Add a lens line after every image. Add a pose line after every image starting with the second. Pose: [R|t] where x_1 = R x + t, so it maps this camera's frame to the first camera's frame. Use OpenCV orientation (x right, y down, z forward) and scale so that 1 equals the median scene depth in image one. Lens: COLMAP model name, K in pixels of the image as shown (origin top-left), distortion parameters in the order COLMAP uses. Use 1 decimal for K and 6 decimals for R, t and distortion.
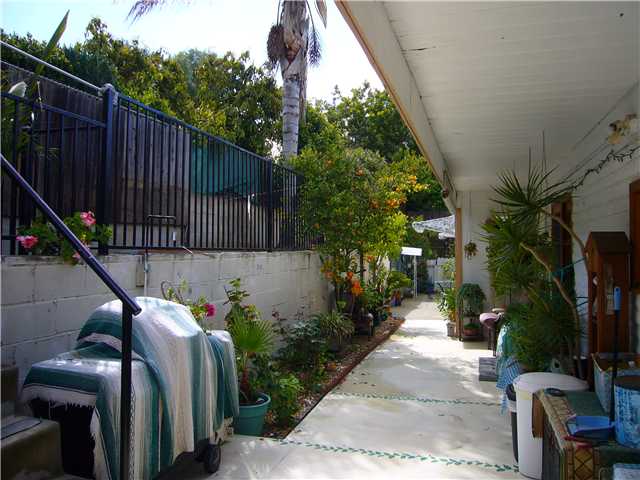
lens RADIAL K [[532.7, 0, 326.5], [0, 532.7, 234.0], [0, 0, 1]] dist [-0.040344, 0.012323]
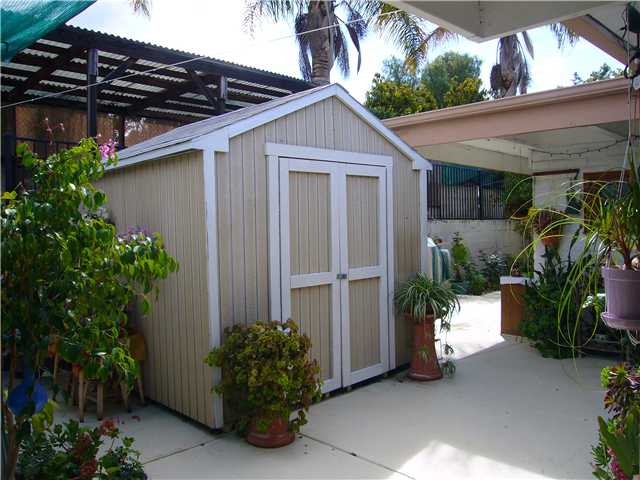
lens RADIAL K [[532.7, 0, 323.3], [0, 532.7, 238.7], [0, 0, 1]] dist [-0.040344, 0.012323]
pose [[0.878005, -0.018249, -0.478303, 0.302947], [0.040610, 0.998510, 0.036450, 0.010178], [0.476925, -0.051428, 0.877438, -0.899963]]
